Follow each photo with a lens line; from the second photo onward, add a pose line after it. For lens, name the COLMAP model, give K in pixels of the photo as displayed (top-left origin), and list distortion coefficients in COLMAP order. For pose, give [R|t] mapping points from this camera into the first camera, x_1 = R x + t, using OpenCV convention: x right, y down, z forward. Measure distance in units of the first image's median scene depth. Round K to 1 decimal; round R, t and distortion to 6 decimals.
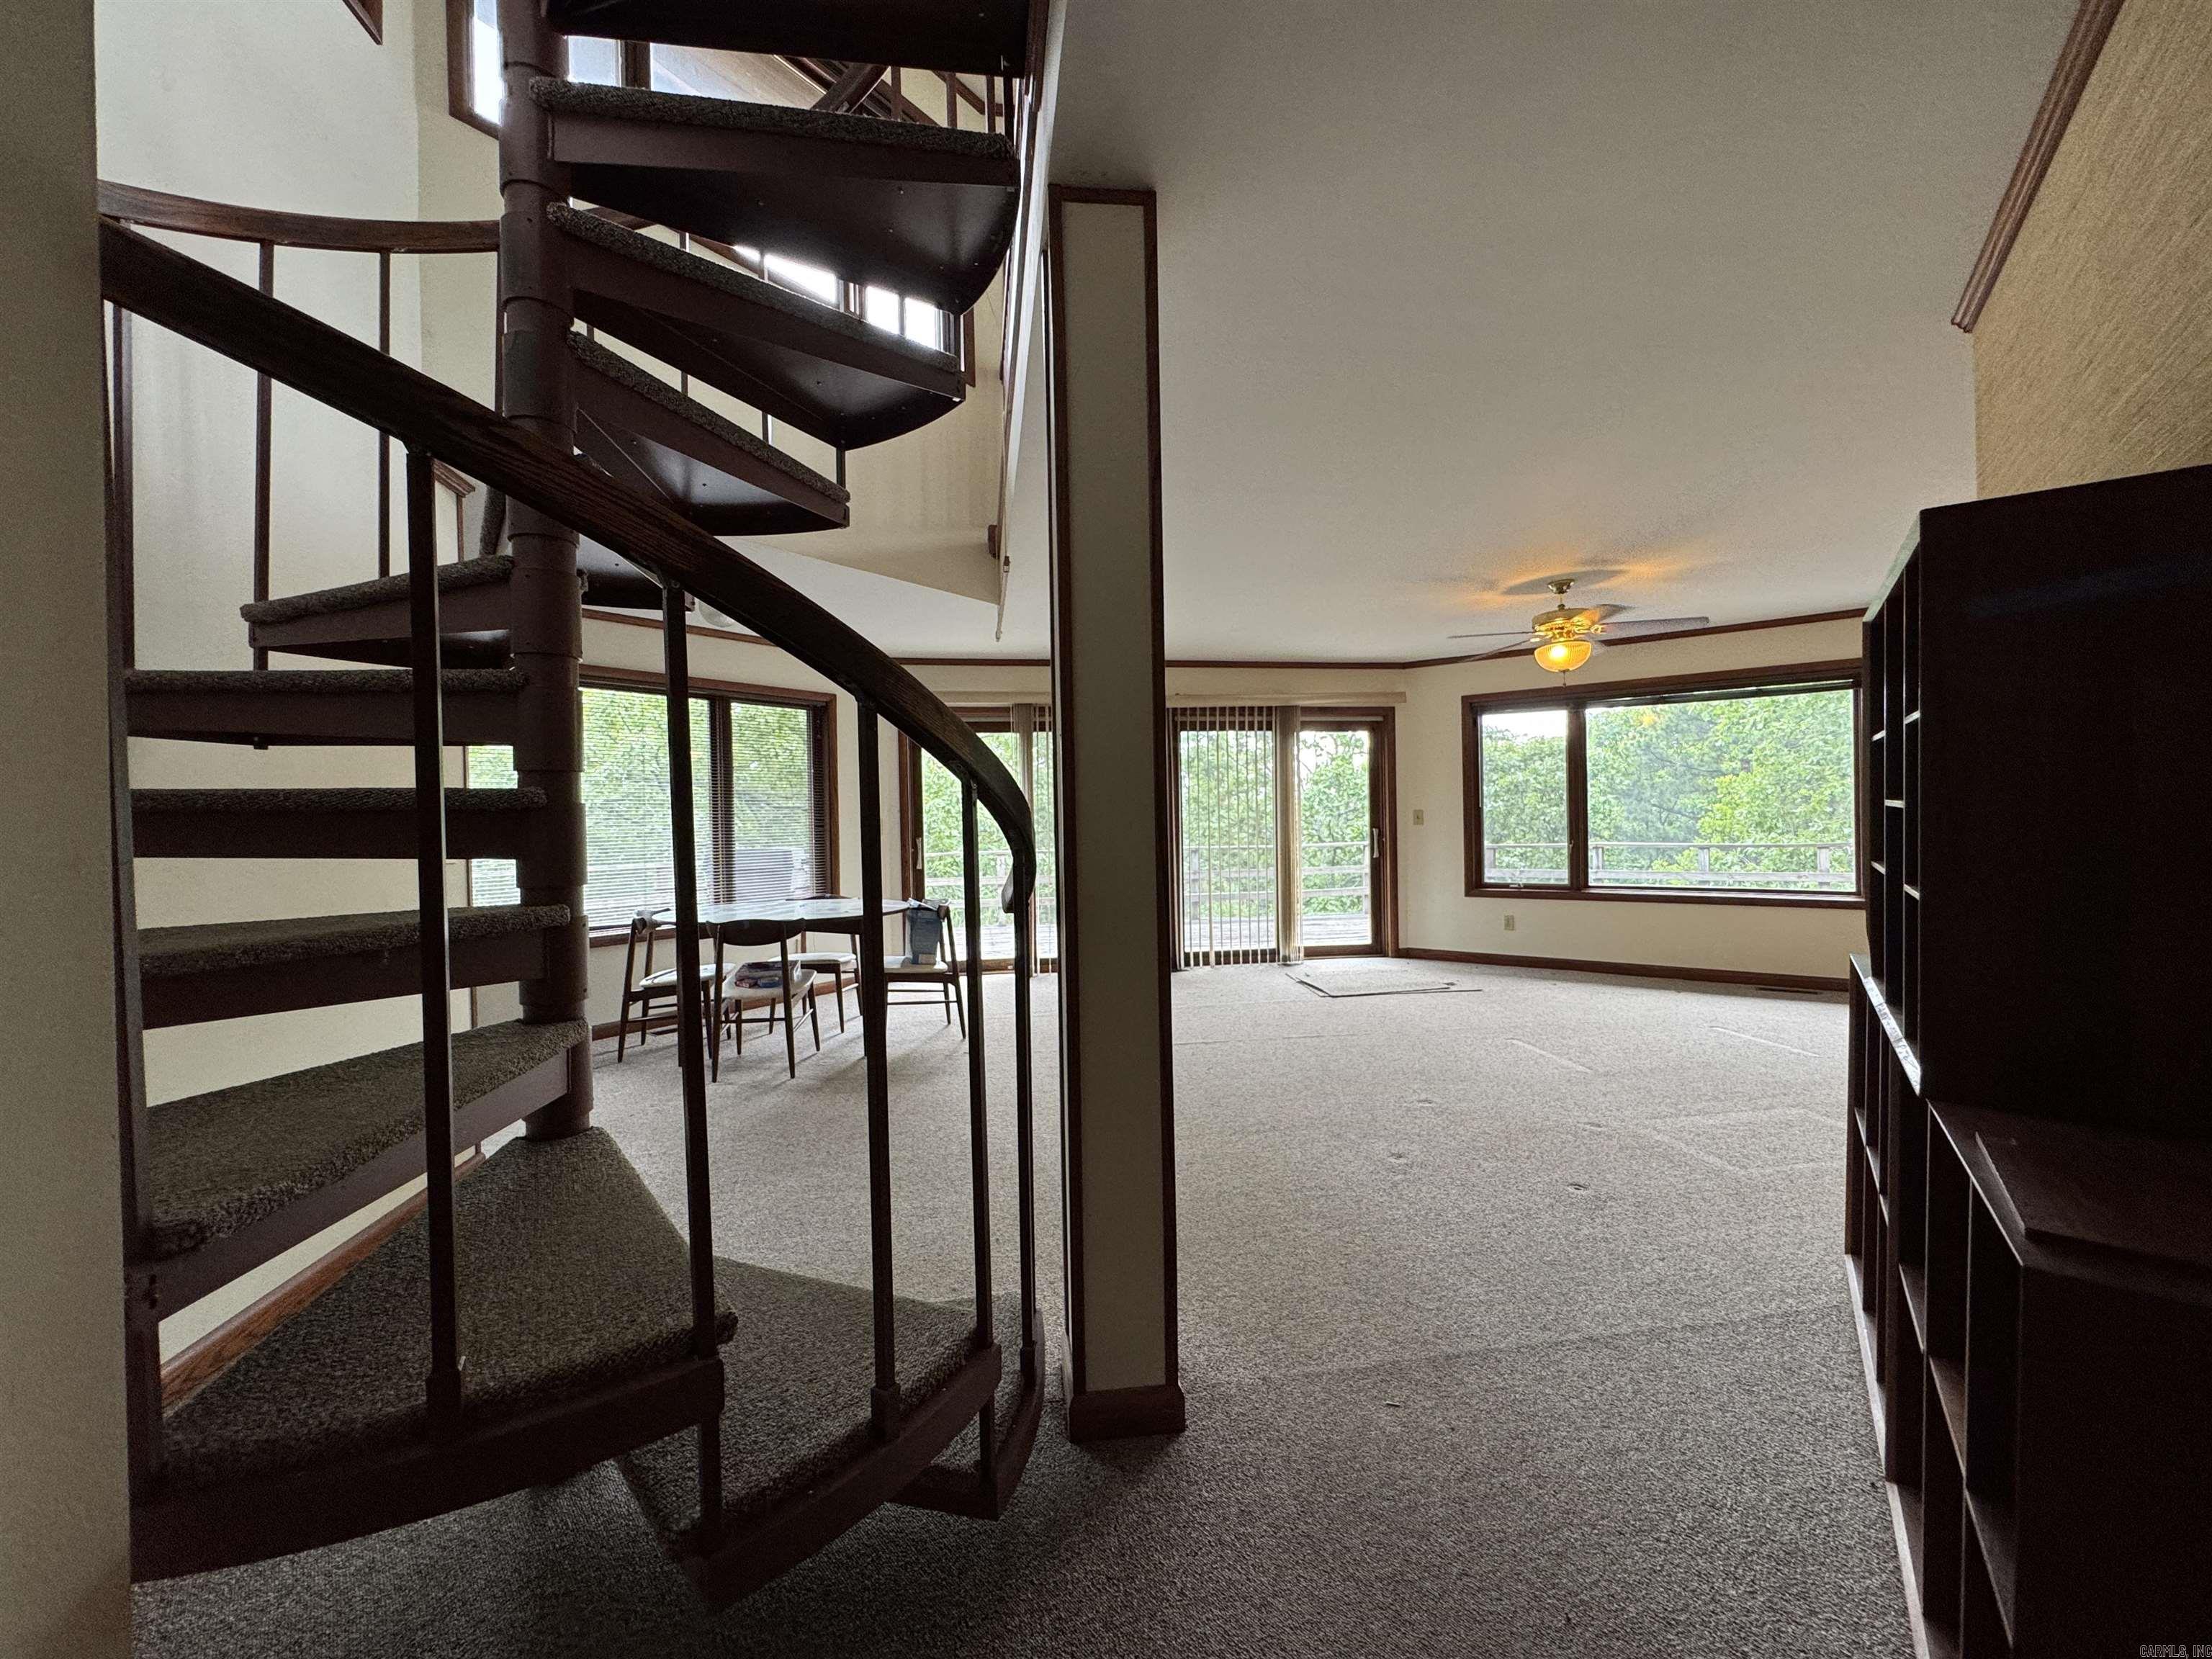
lens RADIAL K [[884.1, 0, 1106.6], [0, 884.1, 826.3], [0, 0, 1]] dist [-0.003723, 0.000597]
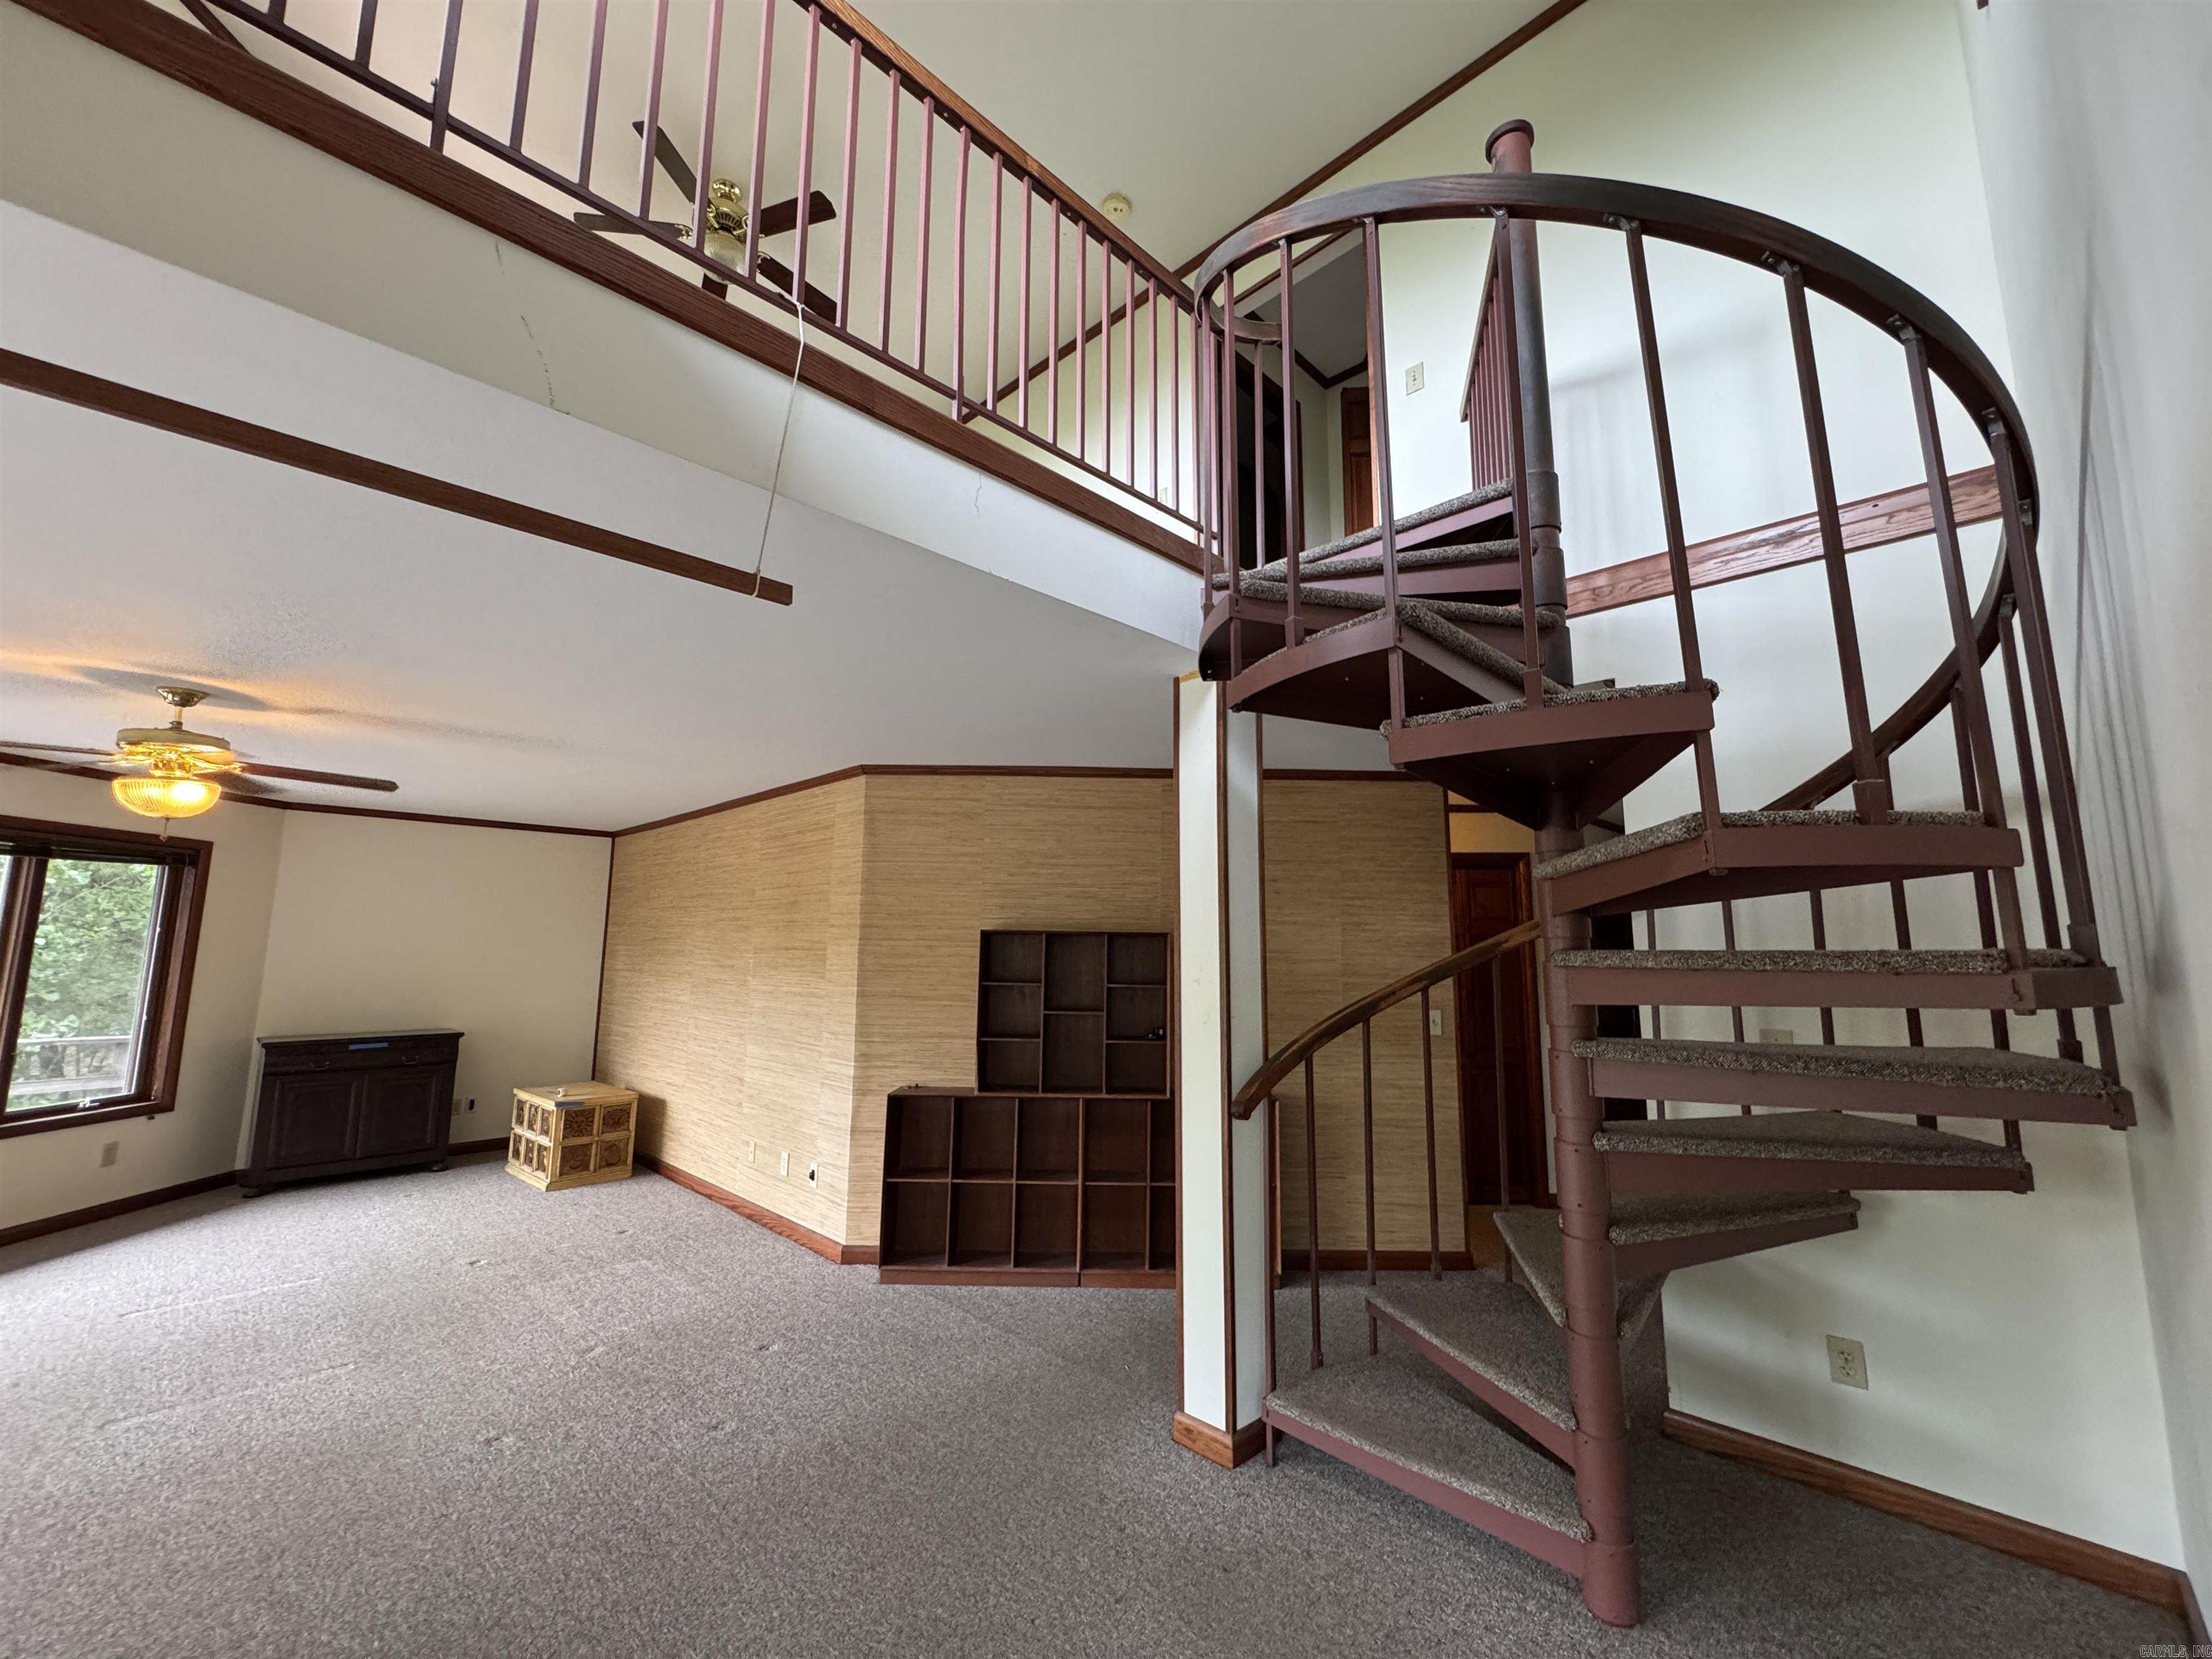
lens RADIAL K [[884.1, 0, 1094.9], [0, 884.1, 824.3], [0, 0, 1]] dist [-0.003723, 0.000597]
pose [[-0.593638, 0.132479, 0.793753, -0.310917], [0.013108, 0.987817, -0.155065, -0.039501], [-0.804626, -0.081648, -0.588142, 0.571432]]
